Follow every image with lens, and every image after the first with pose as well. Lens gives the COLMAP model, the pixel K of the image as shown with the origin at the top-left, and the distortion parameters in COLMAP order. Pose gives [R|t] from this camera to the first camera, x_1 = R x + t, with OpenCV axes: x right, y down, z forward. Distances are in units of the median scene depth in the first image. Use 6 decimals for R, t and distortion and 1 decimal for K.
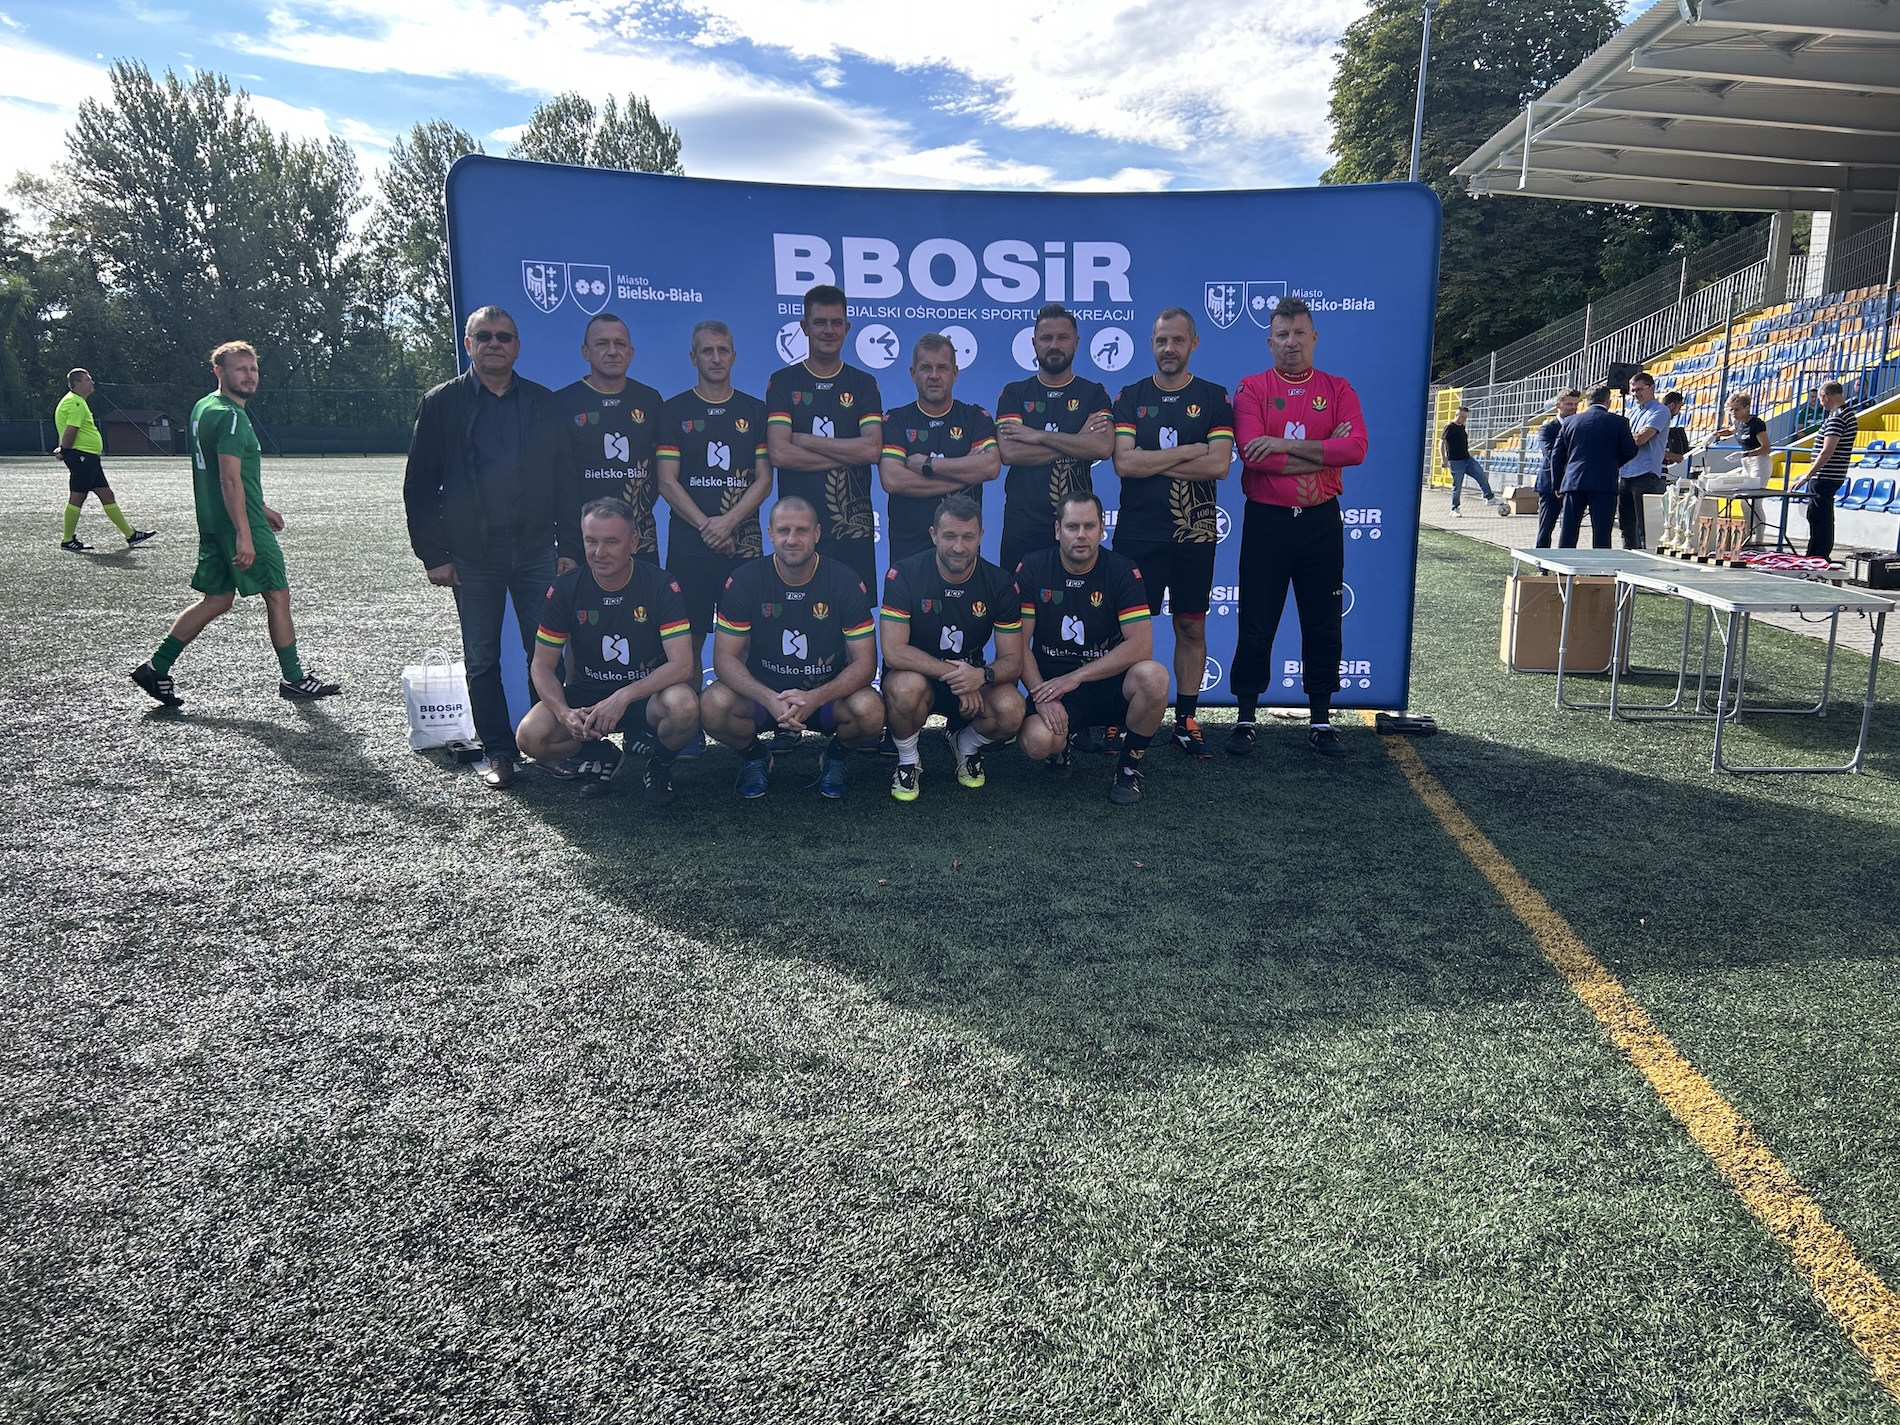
lens RADIAL K [[1418.7, 0, 920.5], [0, 1418.7, 734.0], [0, 0, 1]] dist [0.025390, -0.022324]
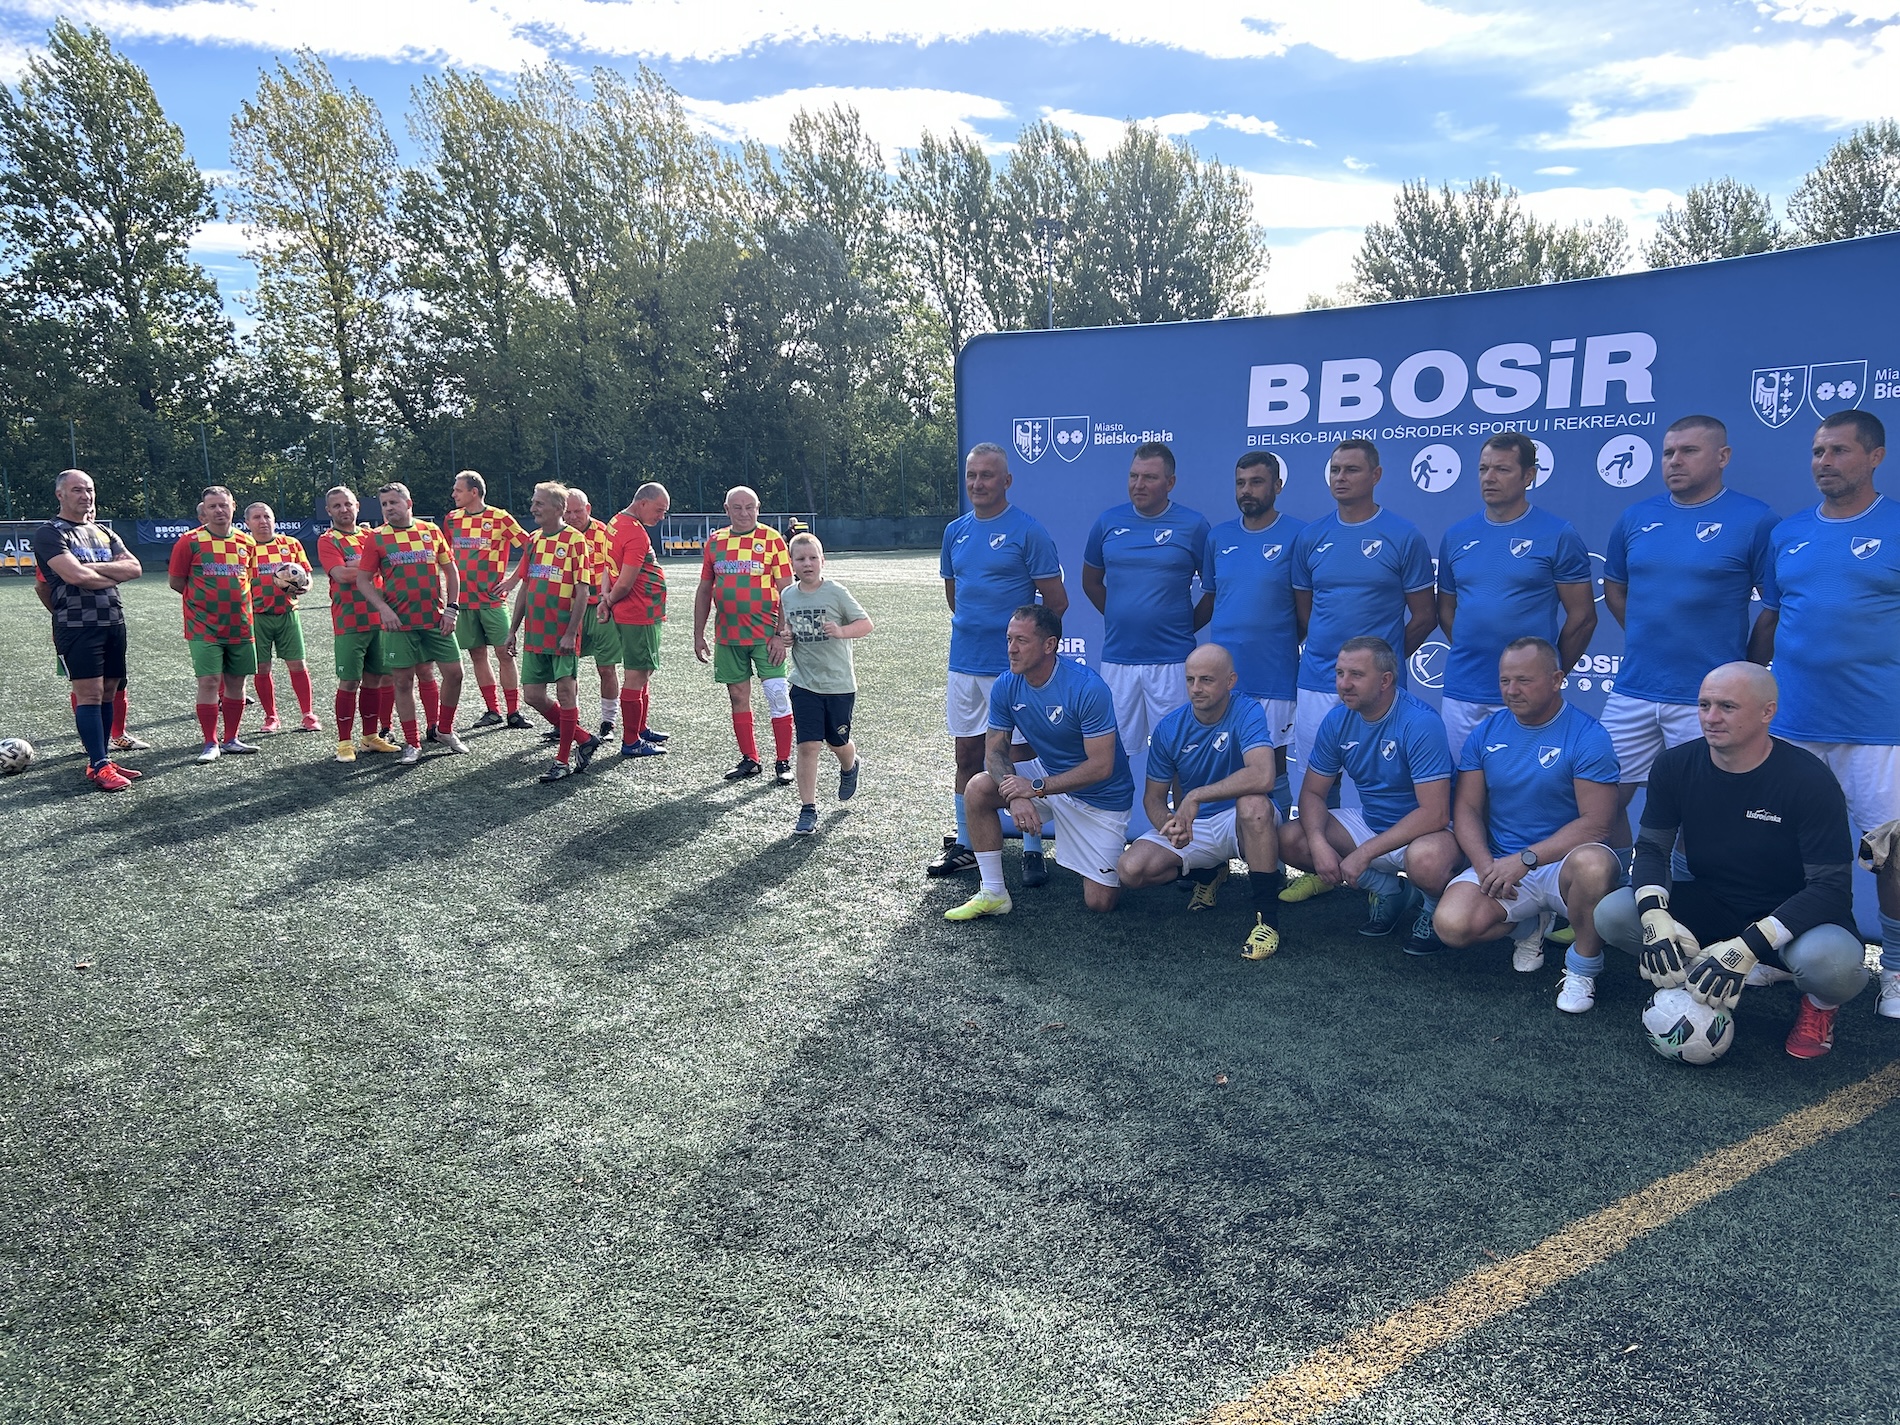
lens RADIAL K [[1418.7, 0, 945.6], [0, 1418.7, 695.6], [0, 0, 1]] dist [0.025390, -0.022324]
pose [[0.690088, 0.069688, -0.720362, 0.082999], [-0.123746, 0.992057, -0.022574, -0.012825], [0.713068, 0.104720, 0.693230, 0.031159]]
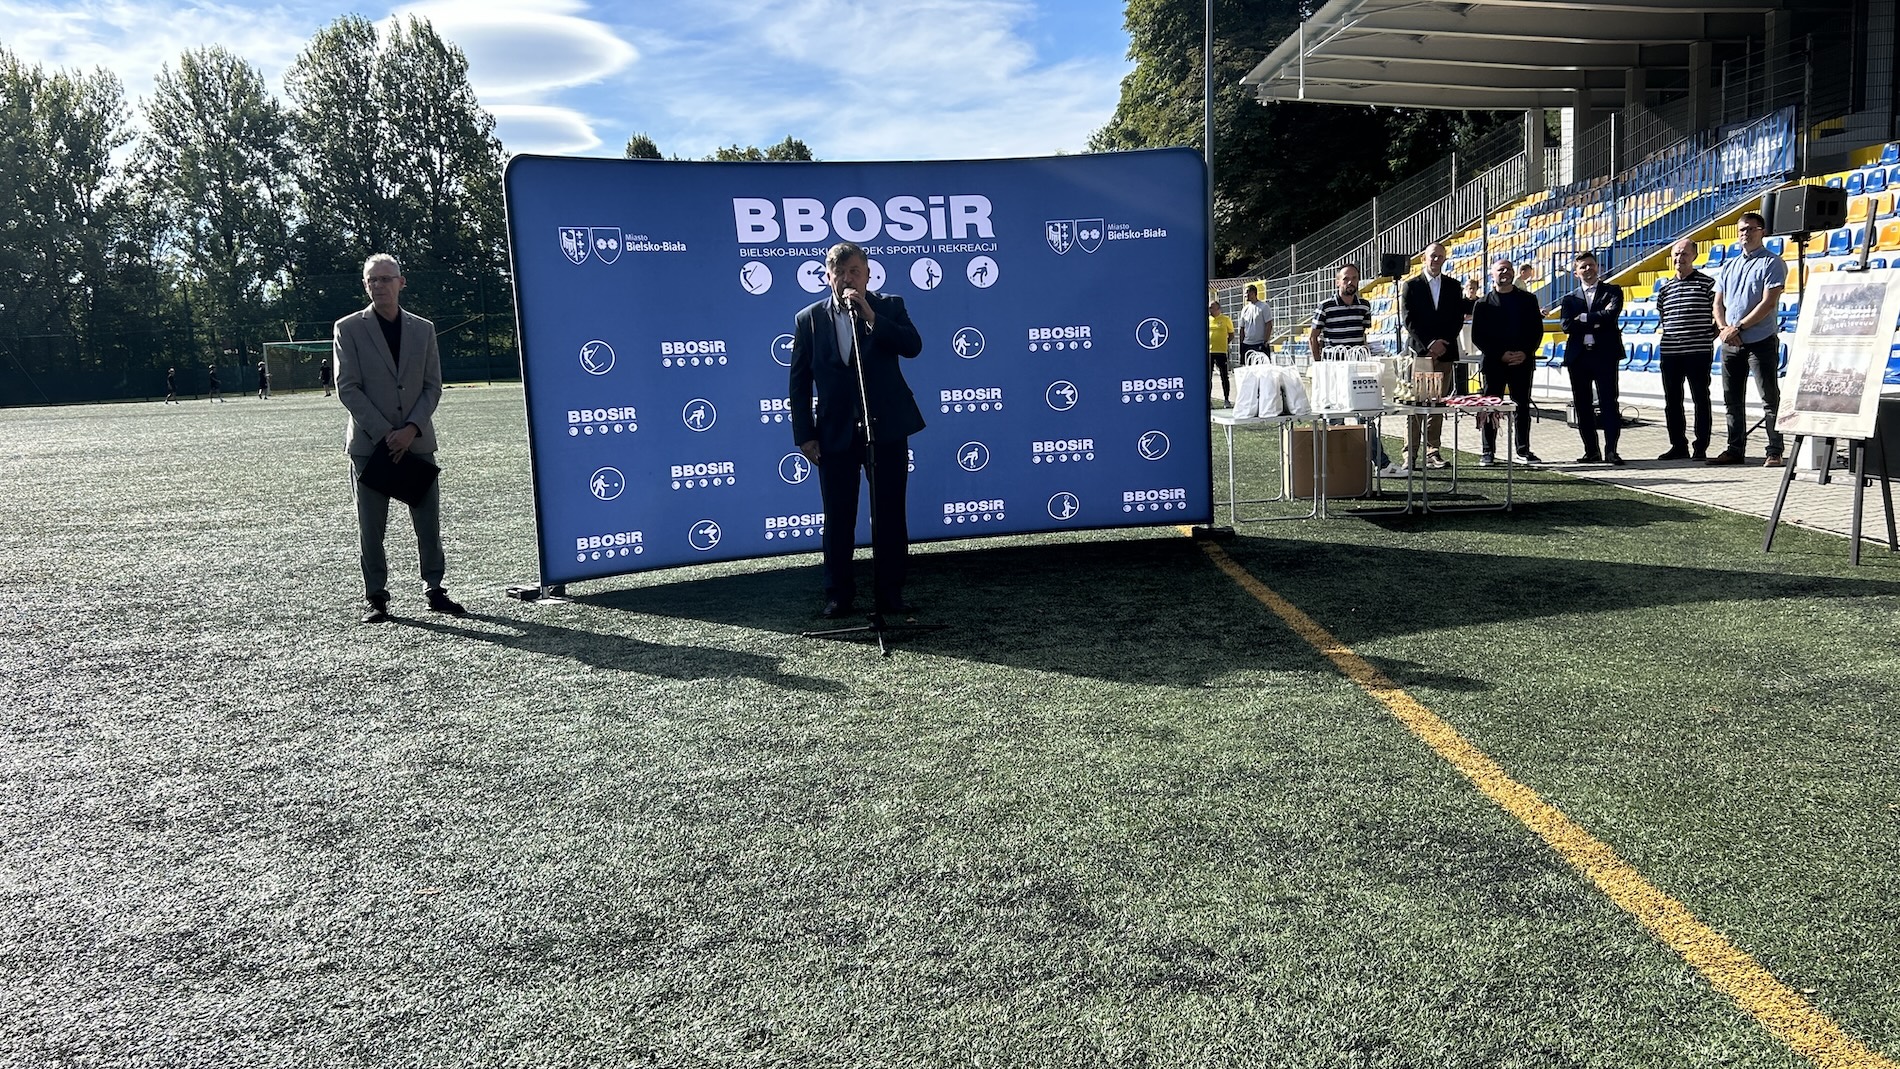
lens RADIAL K [[1482.5, 0, 935.7], [0, 1482.5, 579.5], [0, 0, 1]] dist [0.048692, -0.071553]
pose [[0.990173, -0.068437, 0.121954, -0.018923], [0.074588, 0.996125, -0.046605, 0.015914], [-0.118292, 0.055243, 0.991441, -0.071604]]
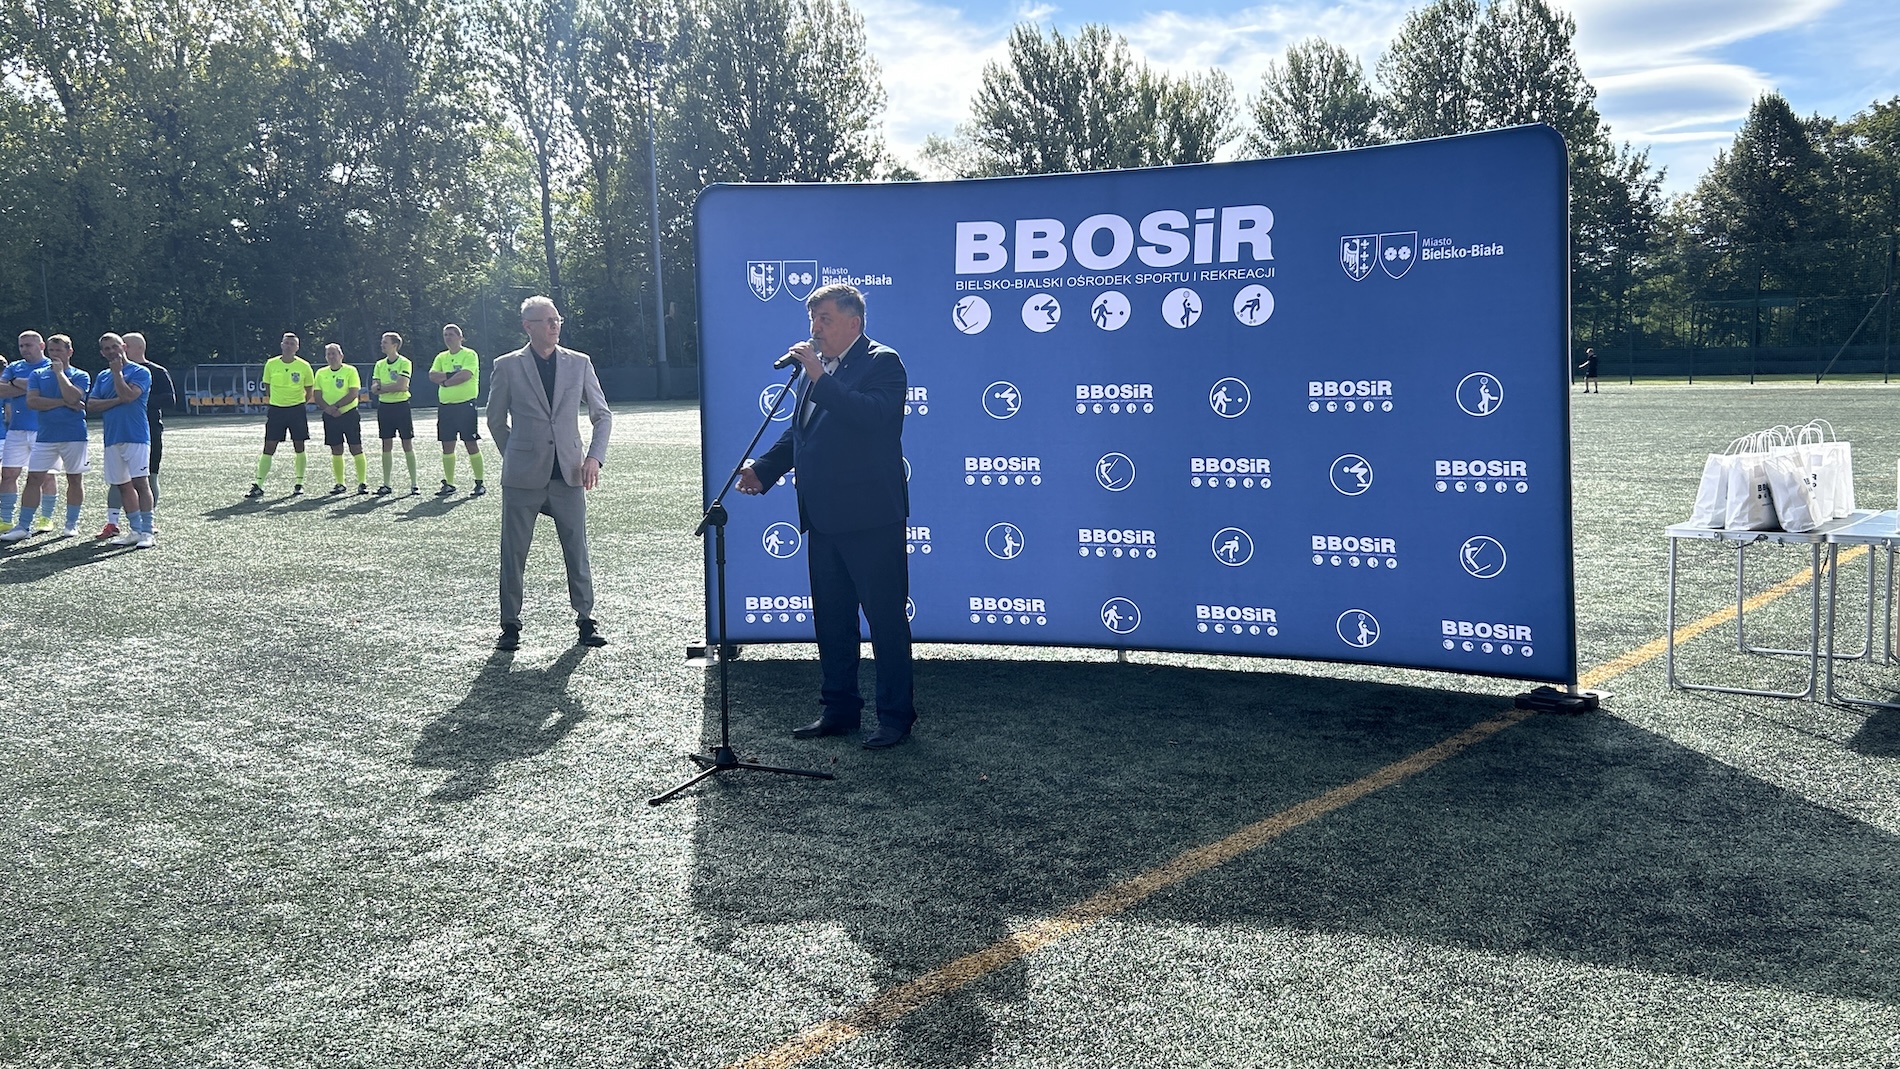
lens RADIAL K [[1589.6, 0, 942.1], [0, 1589.6, 501.3], [0, 0, 1]] dist [0.066242, -0.097879]
pose [[0.850722, 0.023402, -0.525094, 0.099297], [-0.084678, 0.992061, -0.092976, -0.000513], [0.518750, 0.123561, 0.845950, -0.014155]]
